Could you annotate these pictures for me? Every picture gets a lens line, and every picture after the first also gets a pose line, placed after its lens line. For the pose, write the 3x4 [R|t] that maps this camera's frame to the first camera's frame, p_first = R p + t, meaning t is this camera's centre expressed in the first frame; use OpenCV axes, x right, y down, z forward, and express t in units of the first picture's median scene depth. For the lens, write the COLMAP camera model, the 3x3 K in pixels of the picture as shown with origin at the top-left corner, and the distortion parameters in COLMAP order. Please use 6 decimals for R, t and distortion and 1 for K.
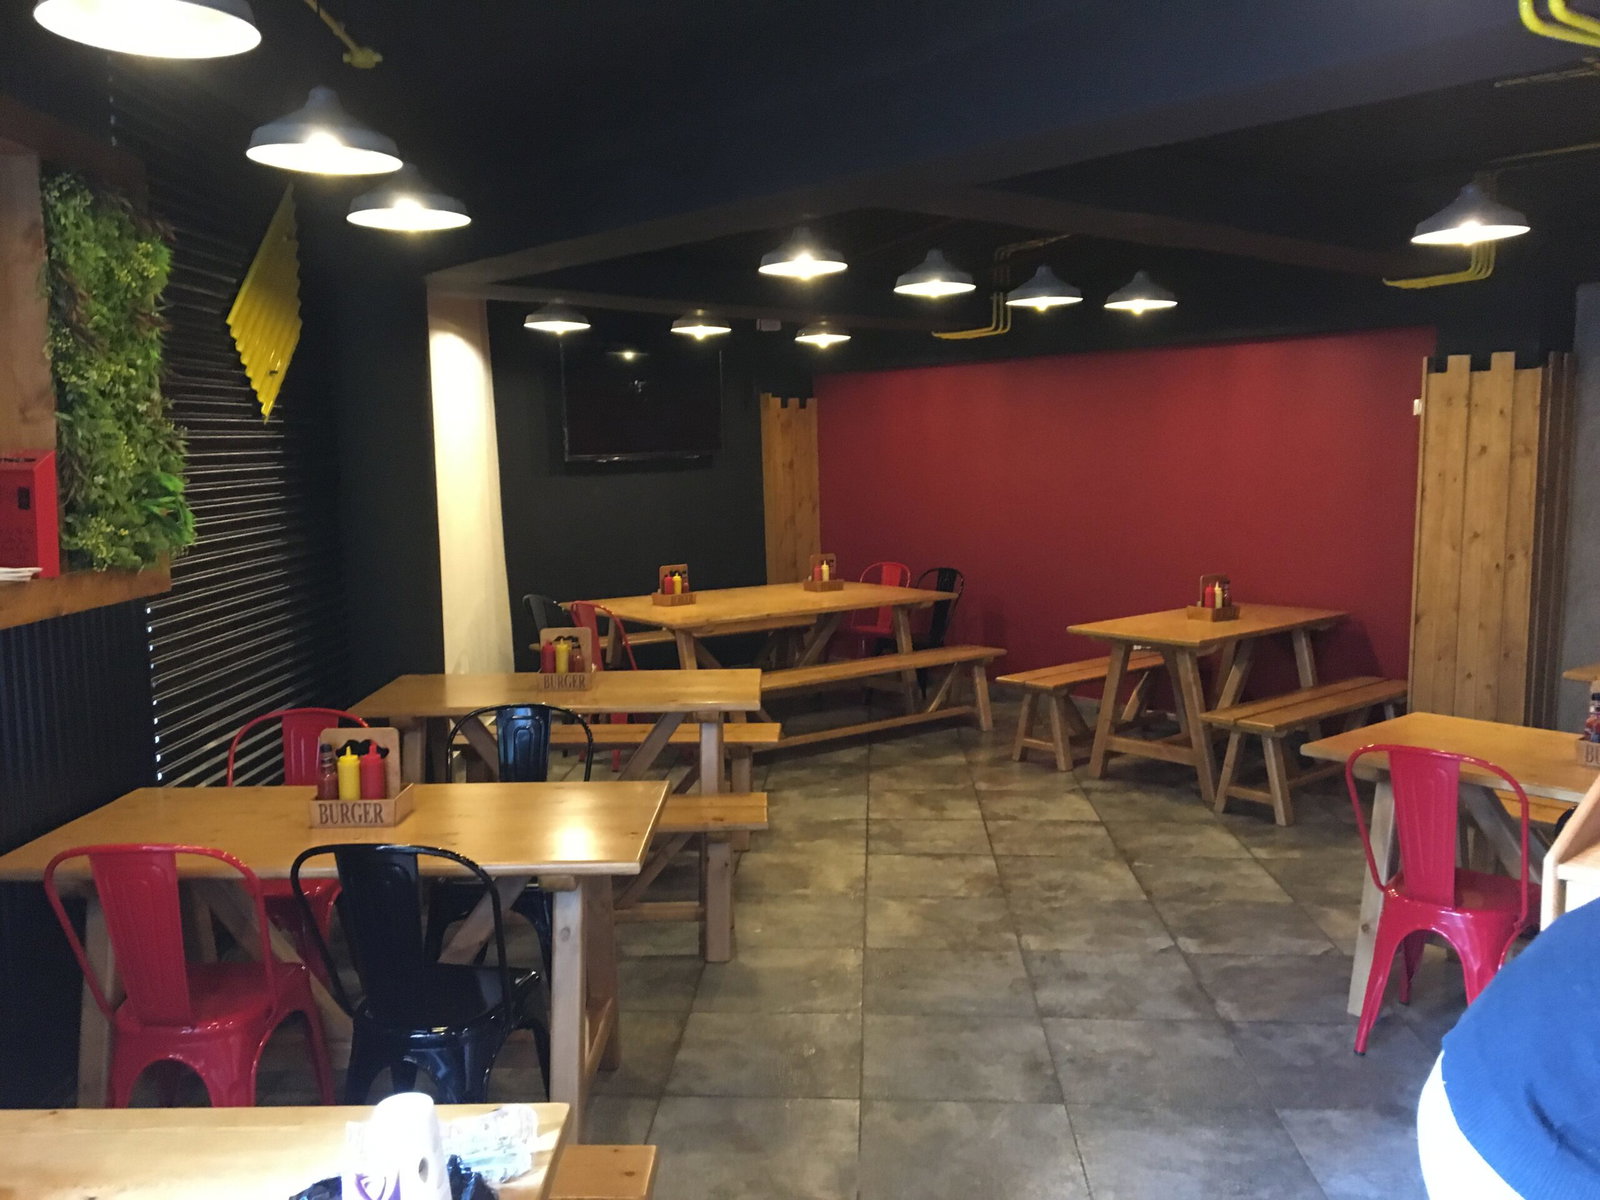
lens RADIAL K [[1340.9, 0, 789.1], [0, 1340.9, 595.3], [0, 0, 1]] dist [0.087227, -0.137085]
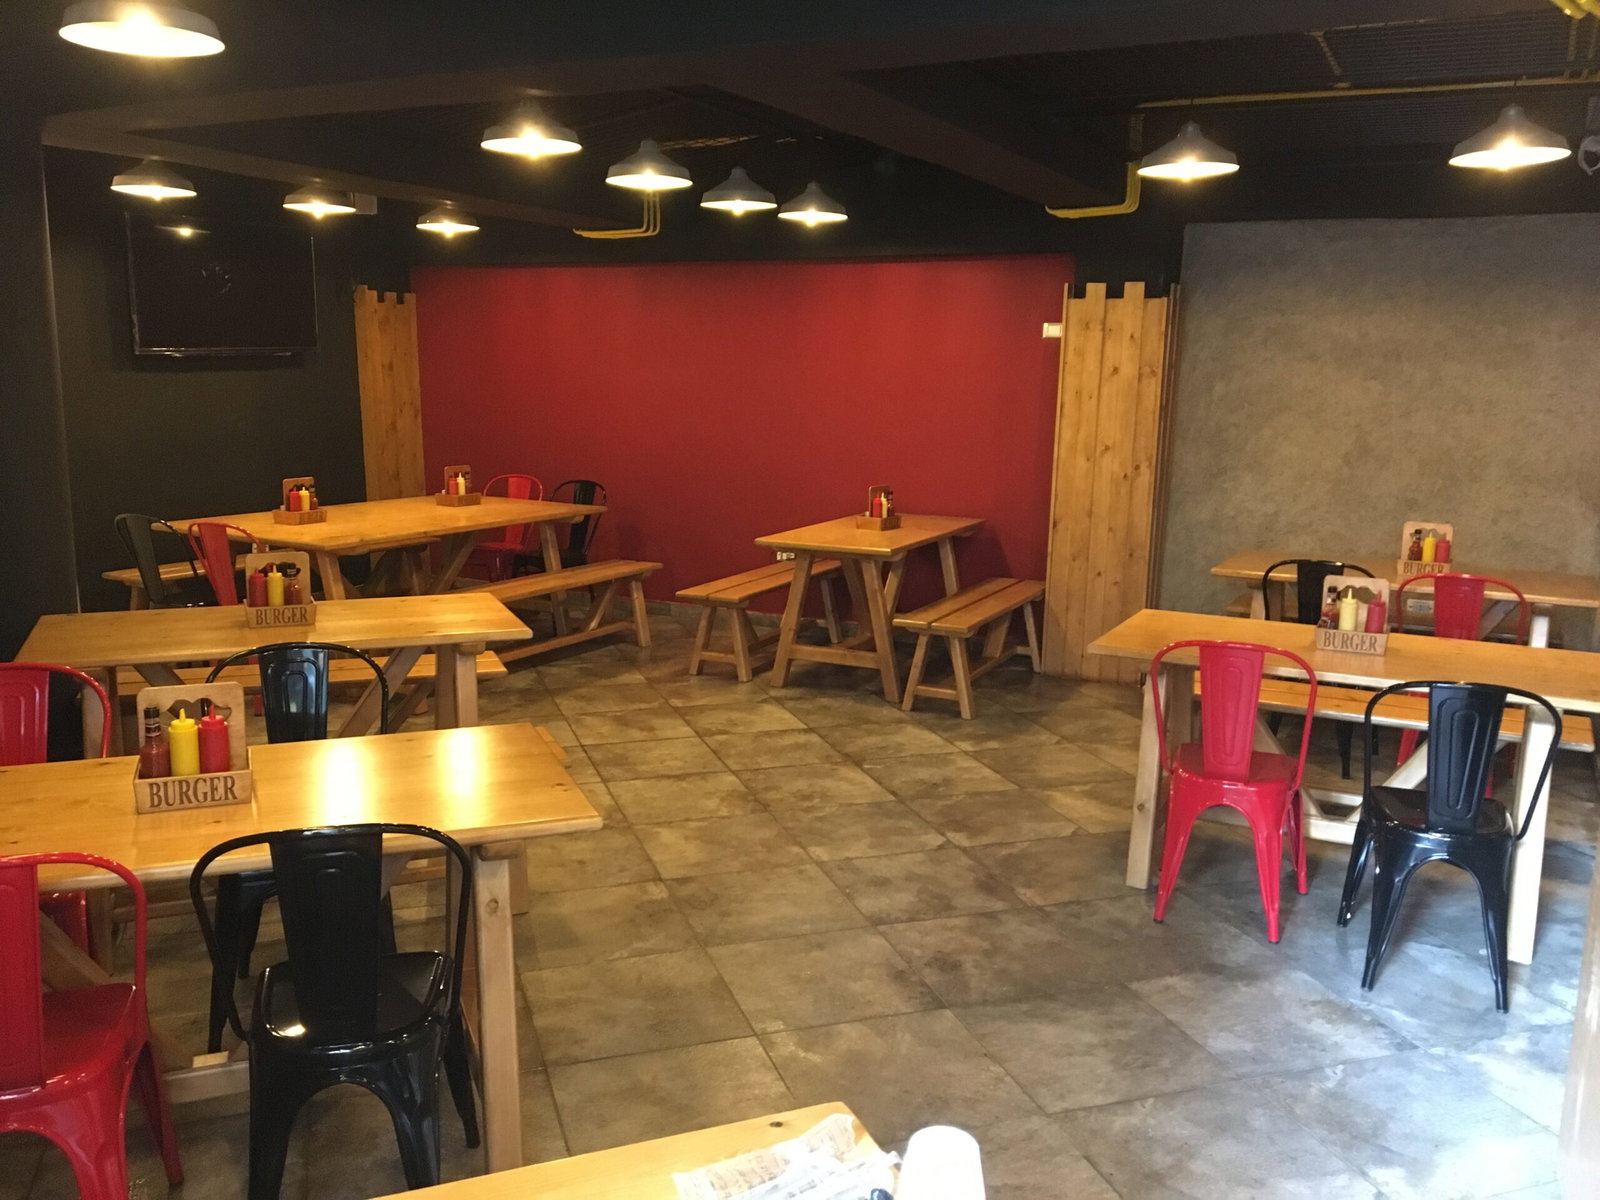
lens RADIAL K [[1340.5, 0, 794.6], [0, 1340.5, 594.5], [0, 0, 1]] dist [0.091005, -0.122250]
pose [[0.926691, -0.037289, 0.373969, -0.148867], [0.012937, 0.997641, 0.067418, -0.002356], [-0.375601, -0.057637, 0.924987, 0.066668]]
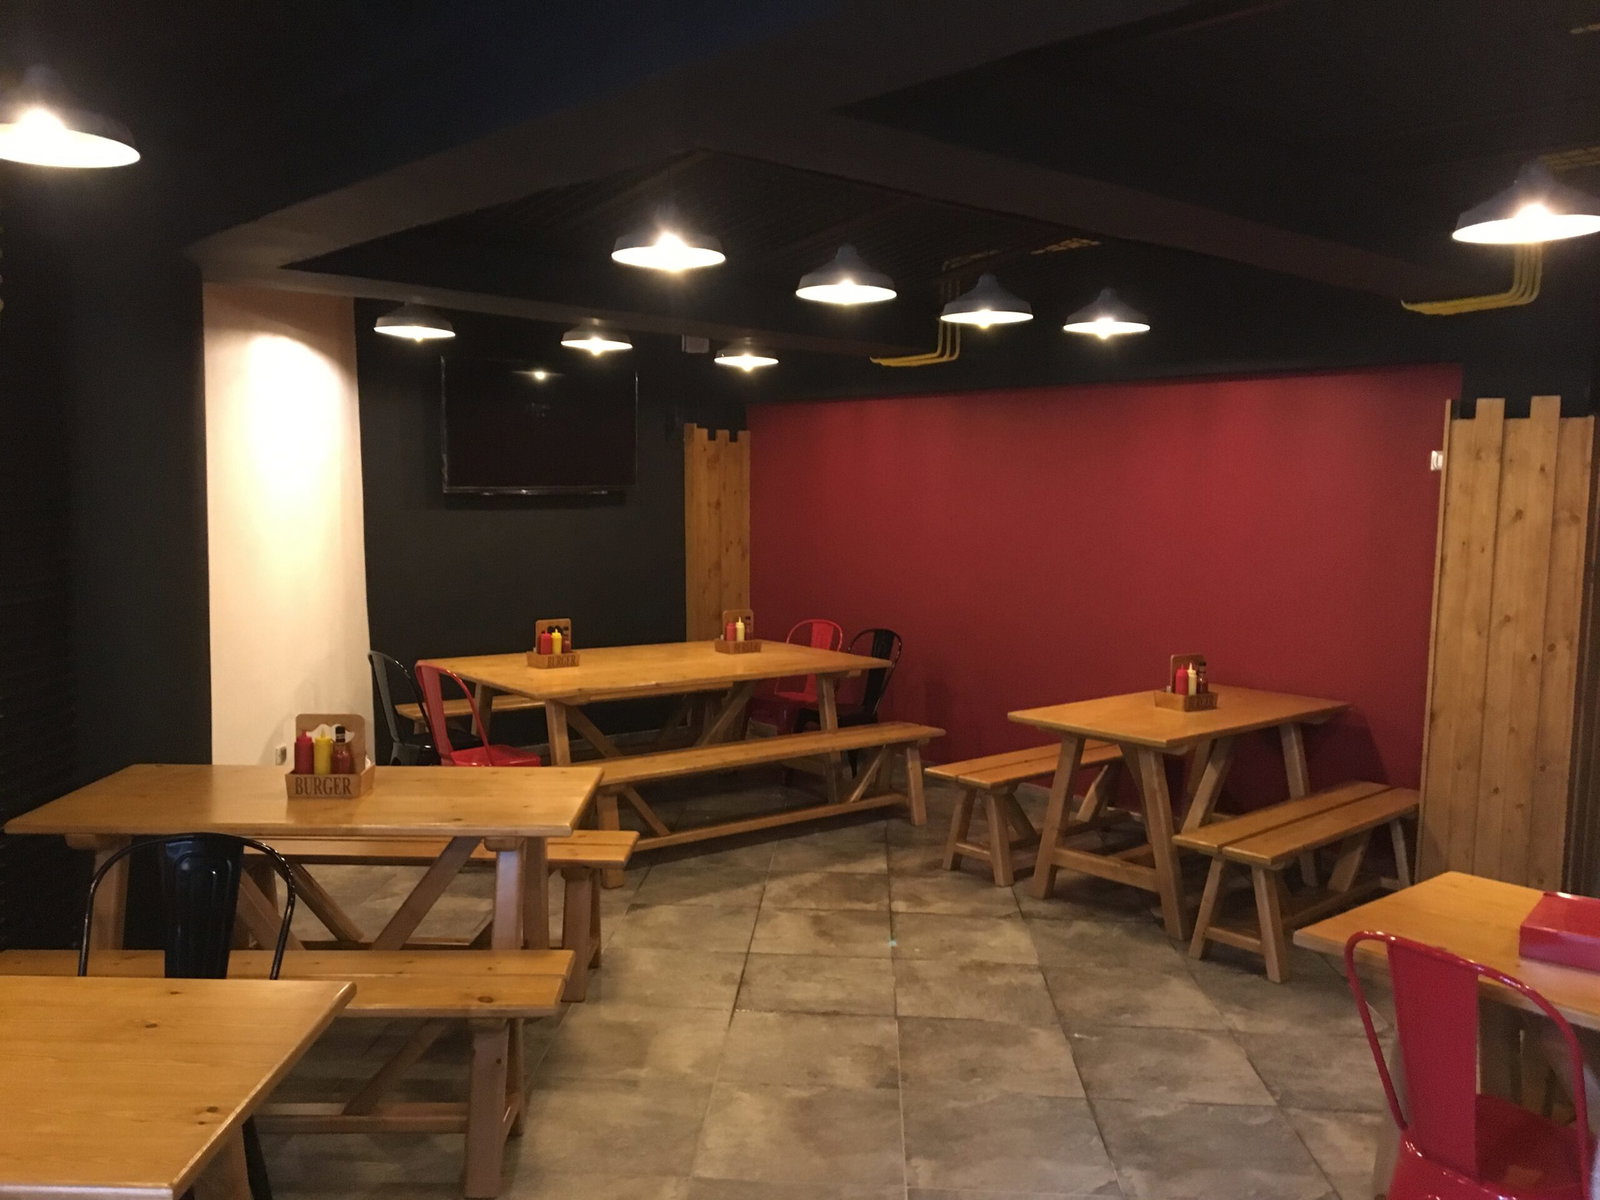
lens RADIAL K [[1340.9, 0, 789.1], [0, 1340.9, 595.3], [0, 0, 1]] dist [0.087227, -0.137085]
pose [[0.999510, 0.029643, 0.010062, 0.065986], [-0.029353, 0.999181, -0.027859, -0.022956], [-0.010880, 0.027550, 0.999561, 0.188670]]
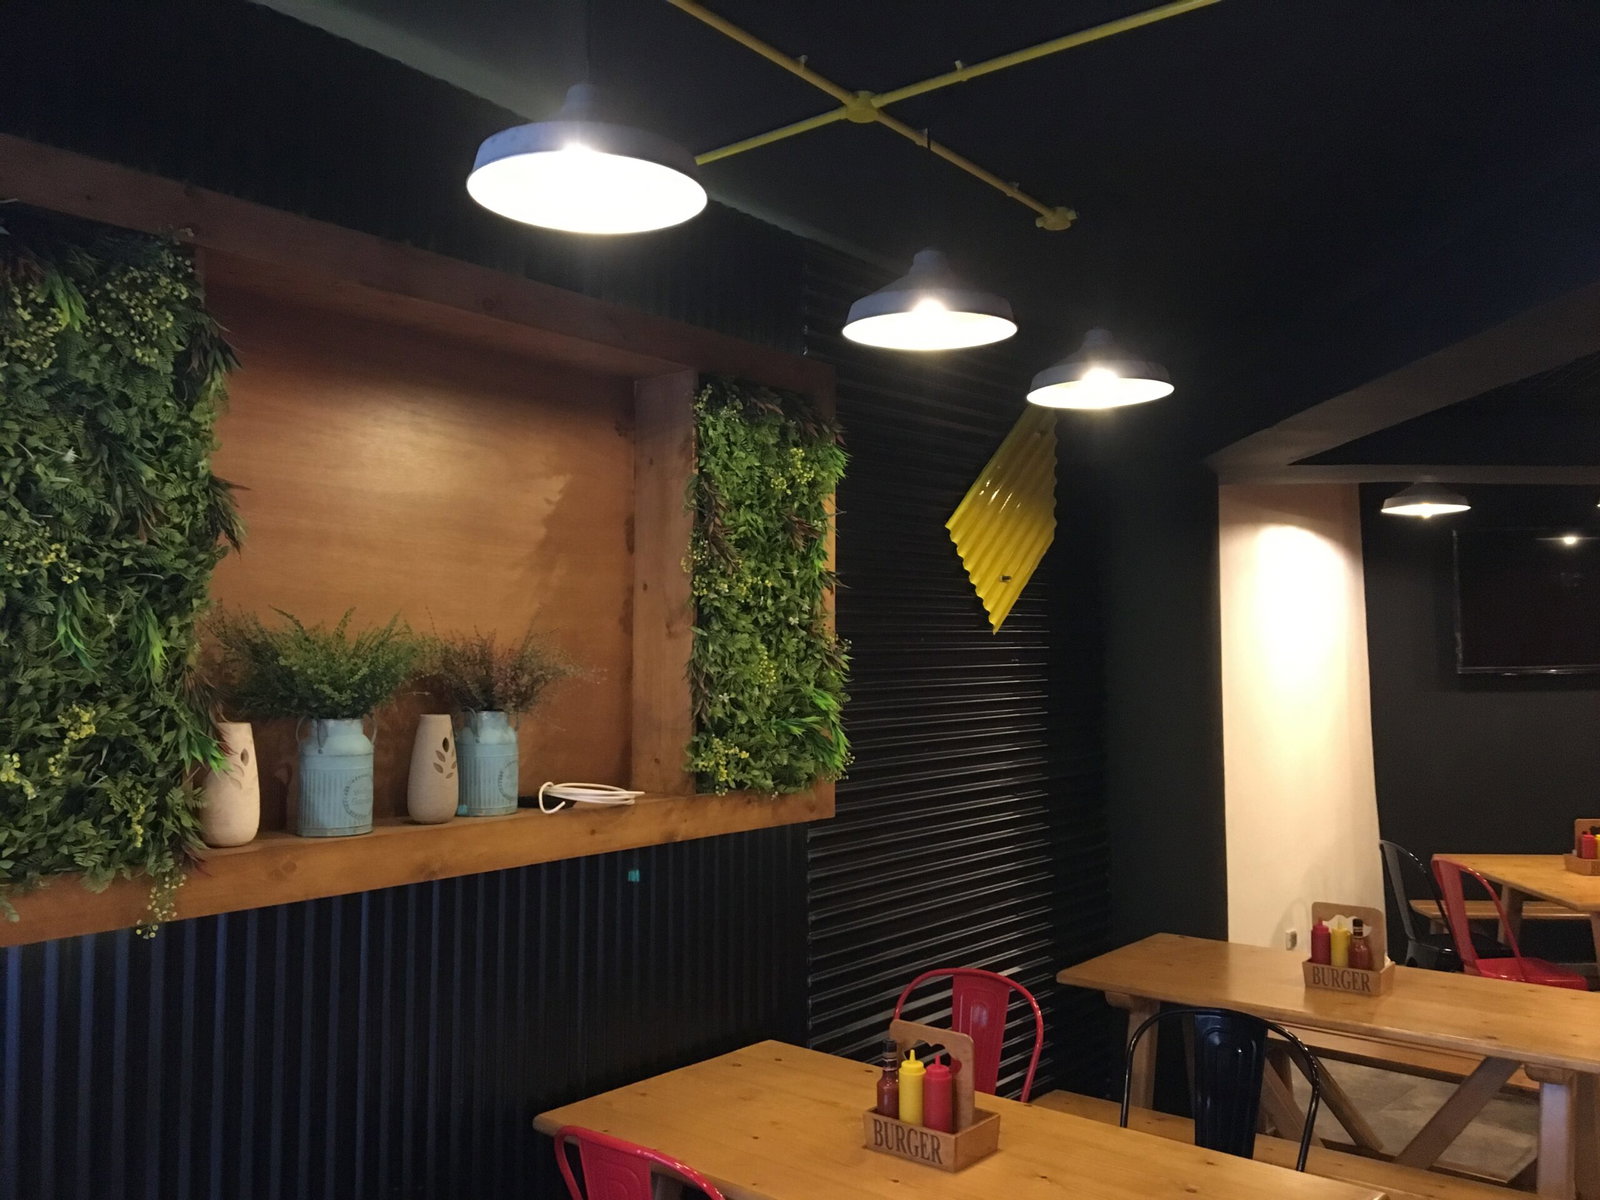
lens RADIAL K [[1340.5, 0, 794.6], [0, 1340.5, 594.5], [0, 0, 1]] dist [0.091005, -0.122250]
pose [[0.771489, -0.014969, -0.636066, 0.064277], [-0.078182, 0.989916, -0.118124, -0.026533], [0.631421, 0.140860, 0.762539, 0.166024]]
